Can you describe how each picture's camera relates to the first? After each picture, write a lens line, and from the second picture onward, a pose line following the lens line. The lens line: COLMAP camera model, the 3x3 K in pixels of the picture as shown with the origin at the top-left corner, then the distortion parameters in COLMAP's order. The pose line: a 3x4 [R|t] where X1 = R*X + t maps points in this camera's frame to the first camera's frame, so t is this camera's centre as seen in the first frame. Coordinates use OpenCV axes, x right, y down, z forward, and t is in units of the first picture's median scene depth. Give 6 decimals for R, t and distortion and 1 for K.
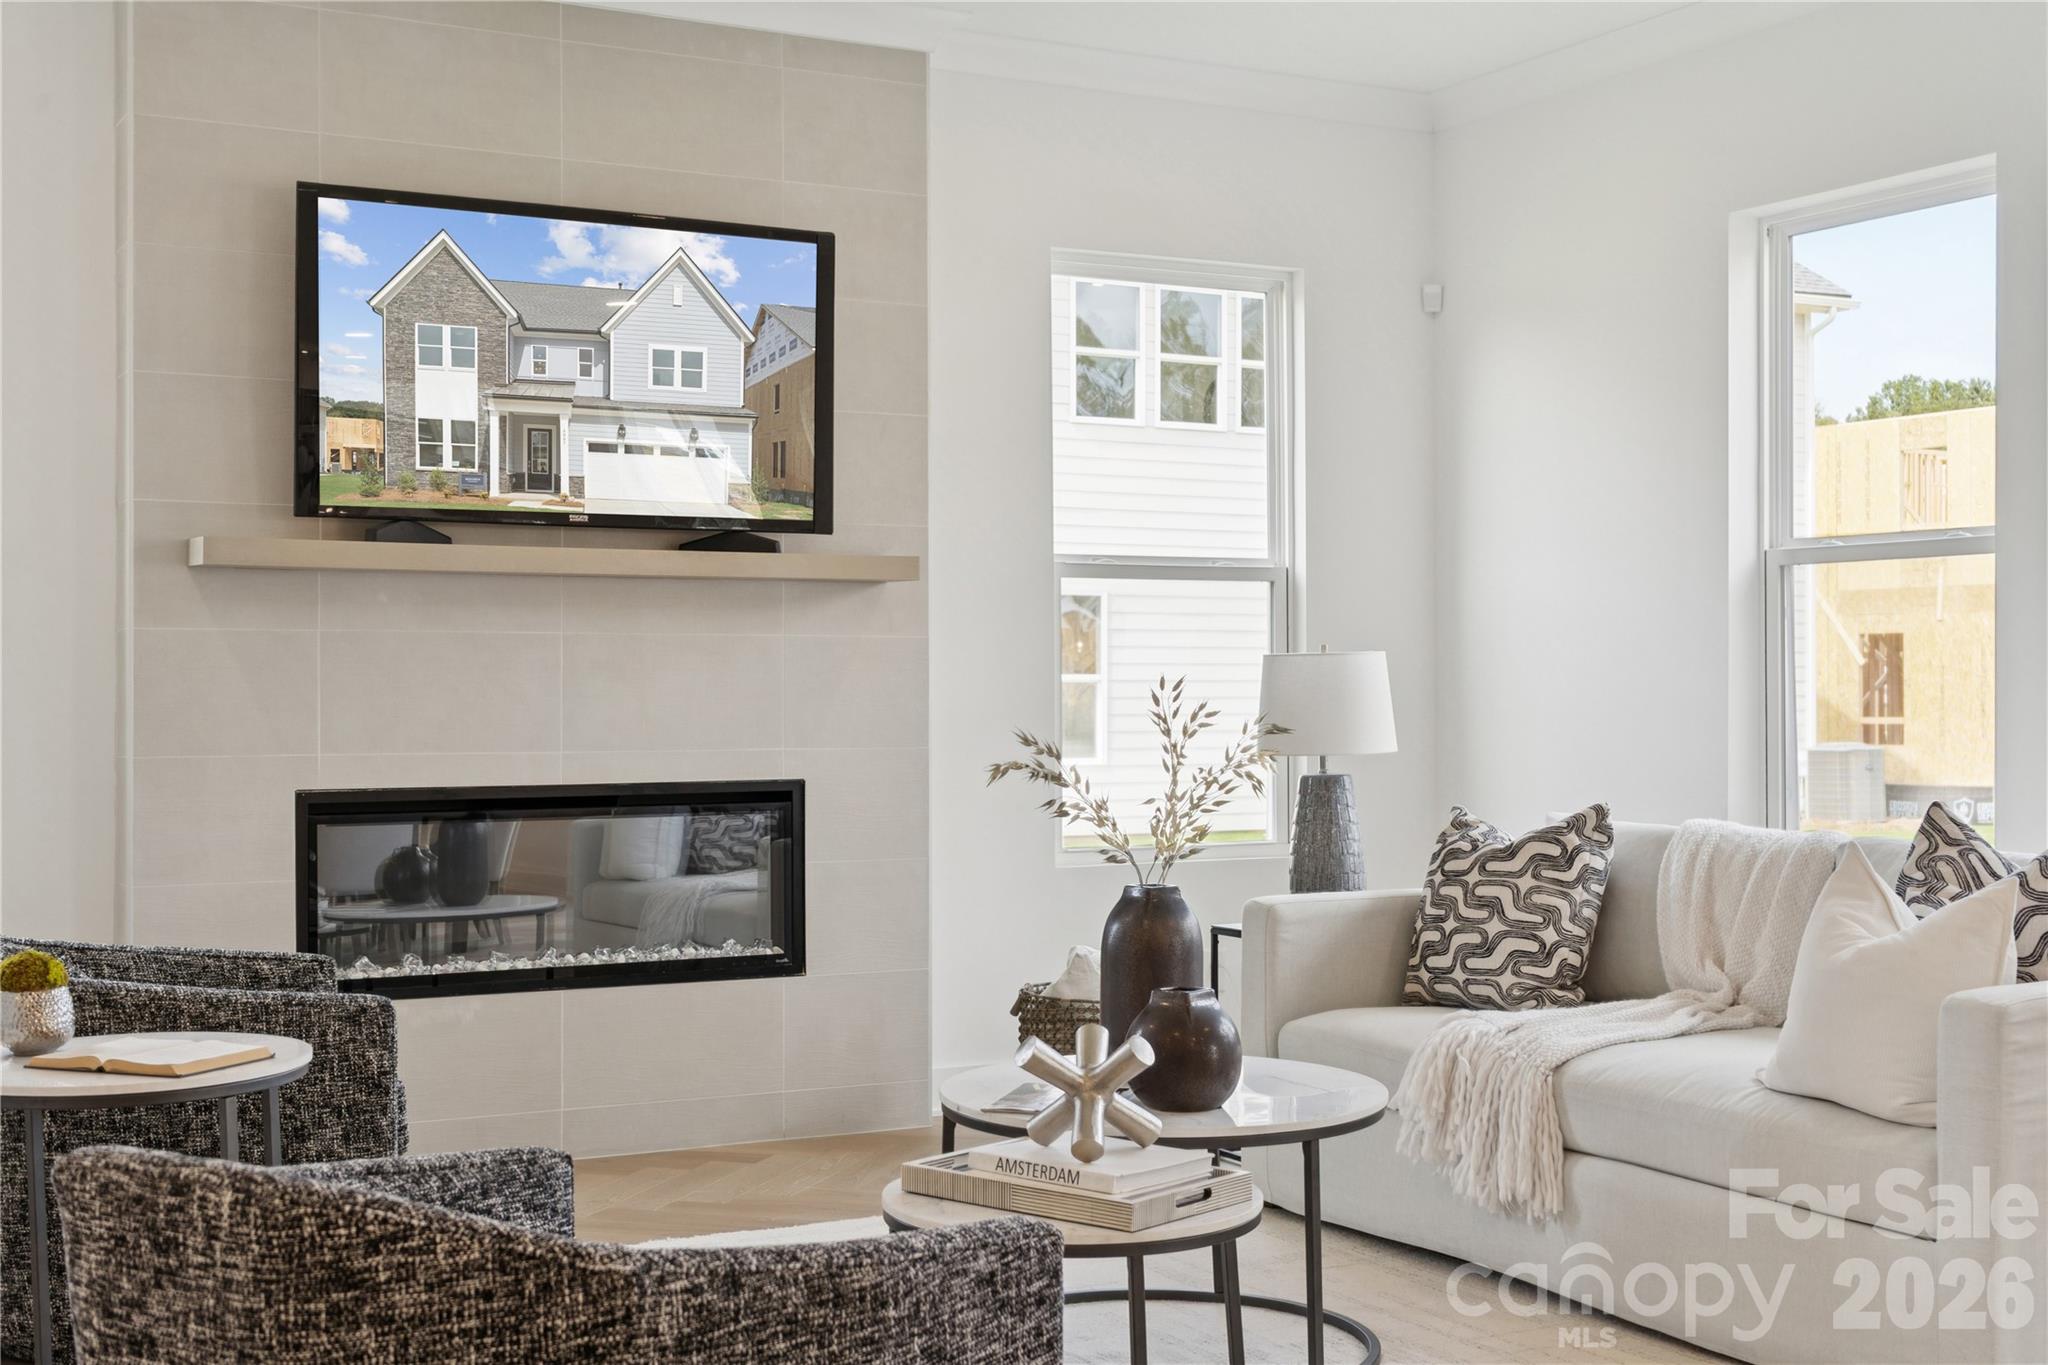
lens RADIAL K [[2515.2, 0, 999.2], [0, 2515.2, 620.7], [0, 0, 1]] dist [0.004654, 0.000000]
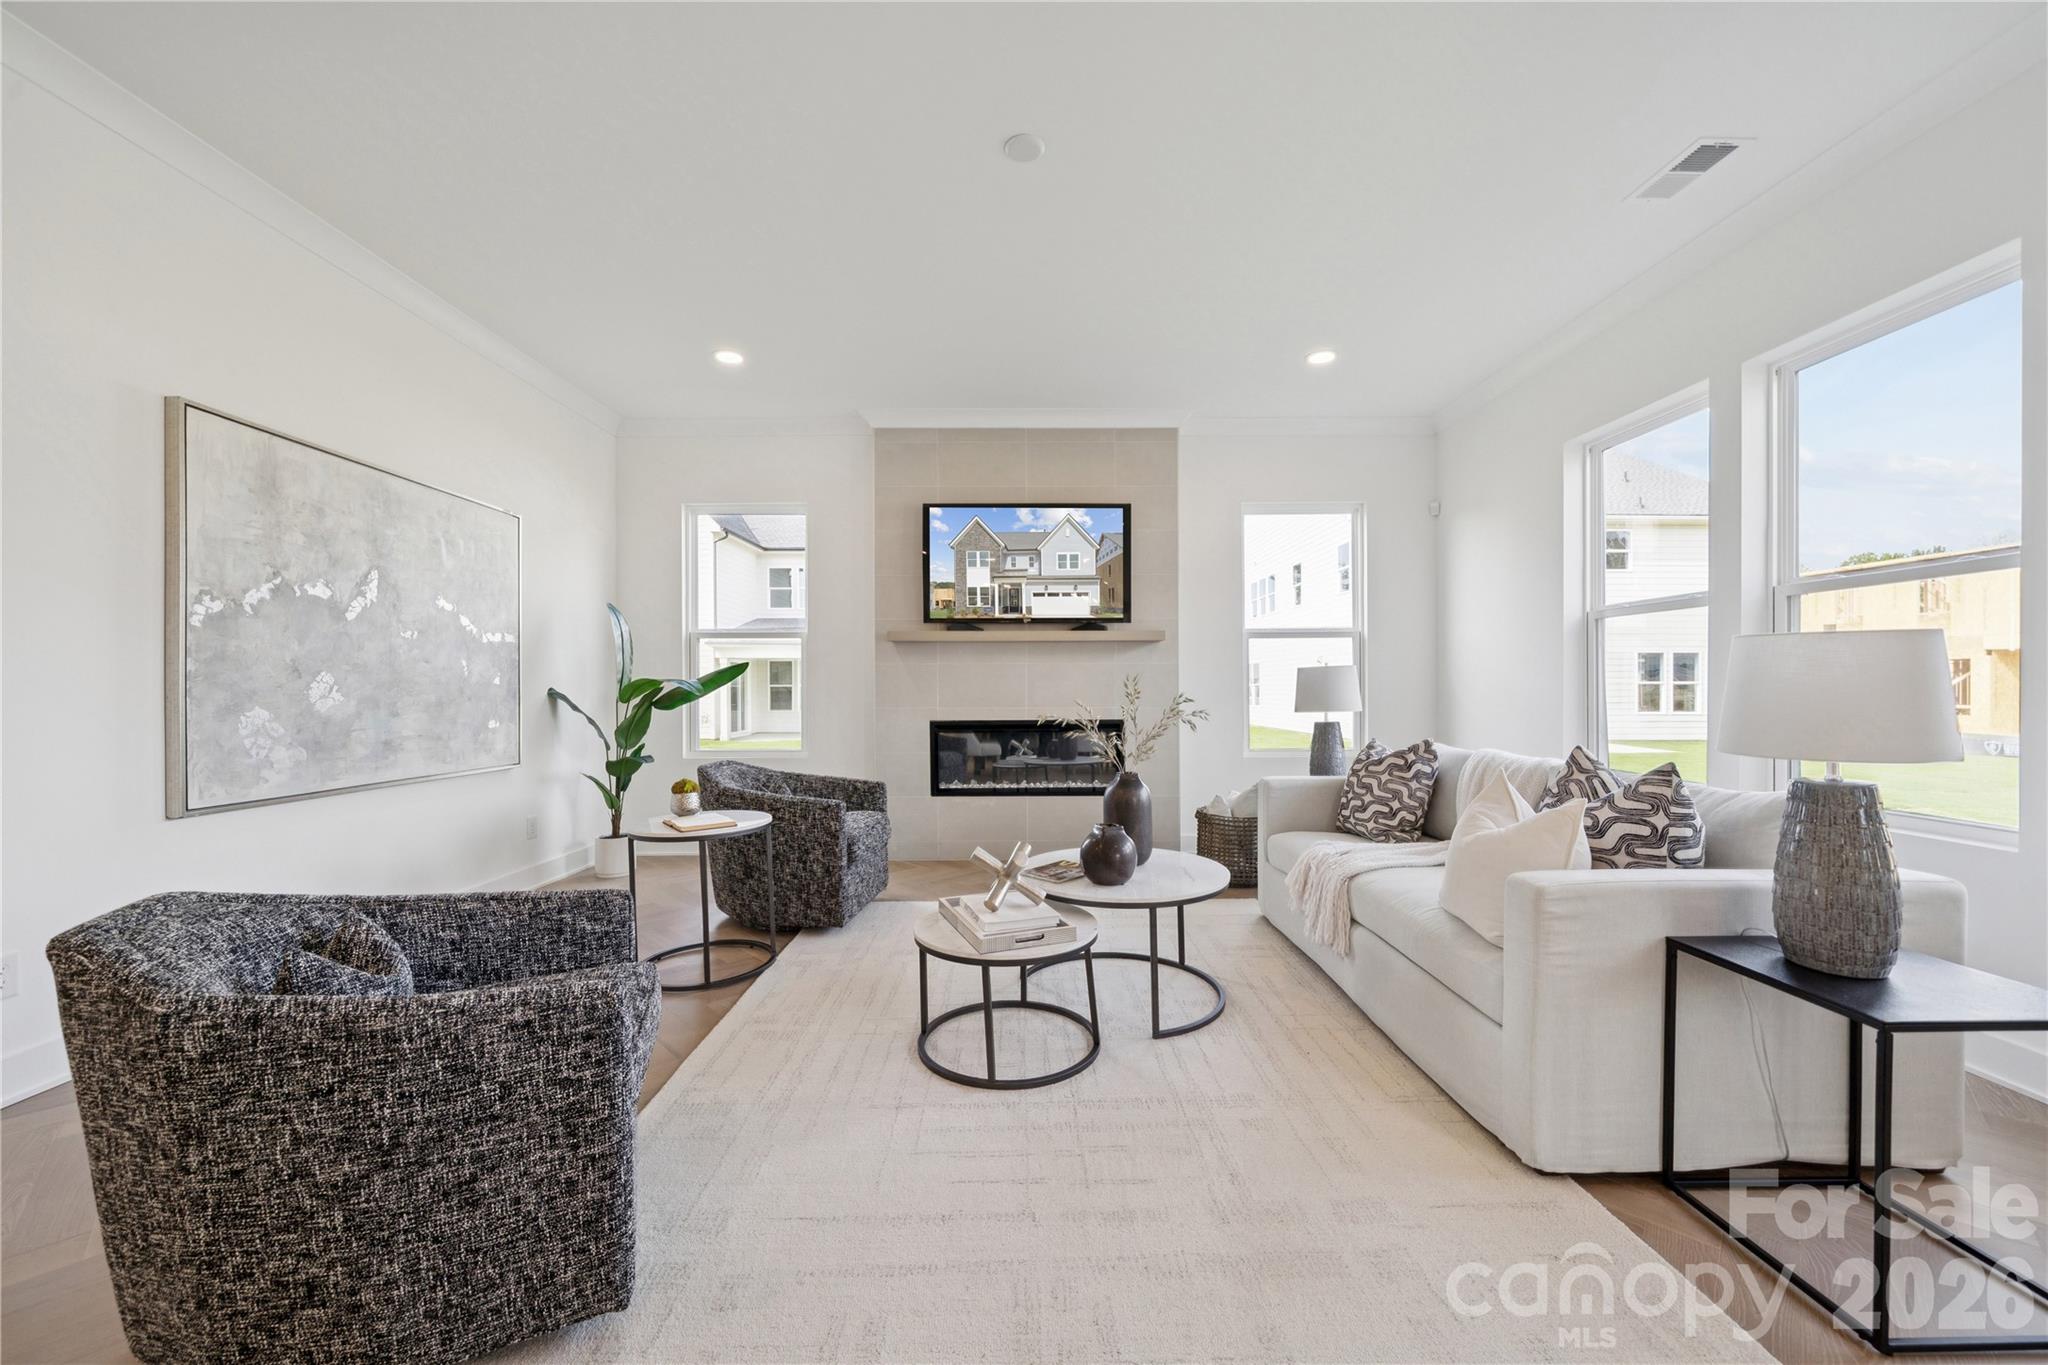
lens RADIAL K [[756.5, 0, 1044.6], [0, 756.5, 689.0], [0, 0, 1]] dist [-0.002724, 0.000055]
pose [[0.884360, -0.002287, -0.466800, 0.229658], [0.014859, 0.999619, 0.023254, 0.013890], [0.466569, -0.027501, 0.884057, 0.310482]]
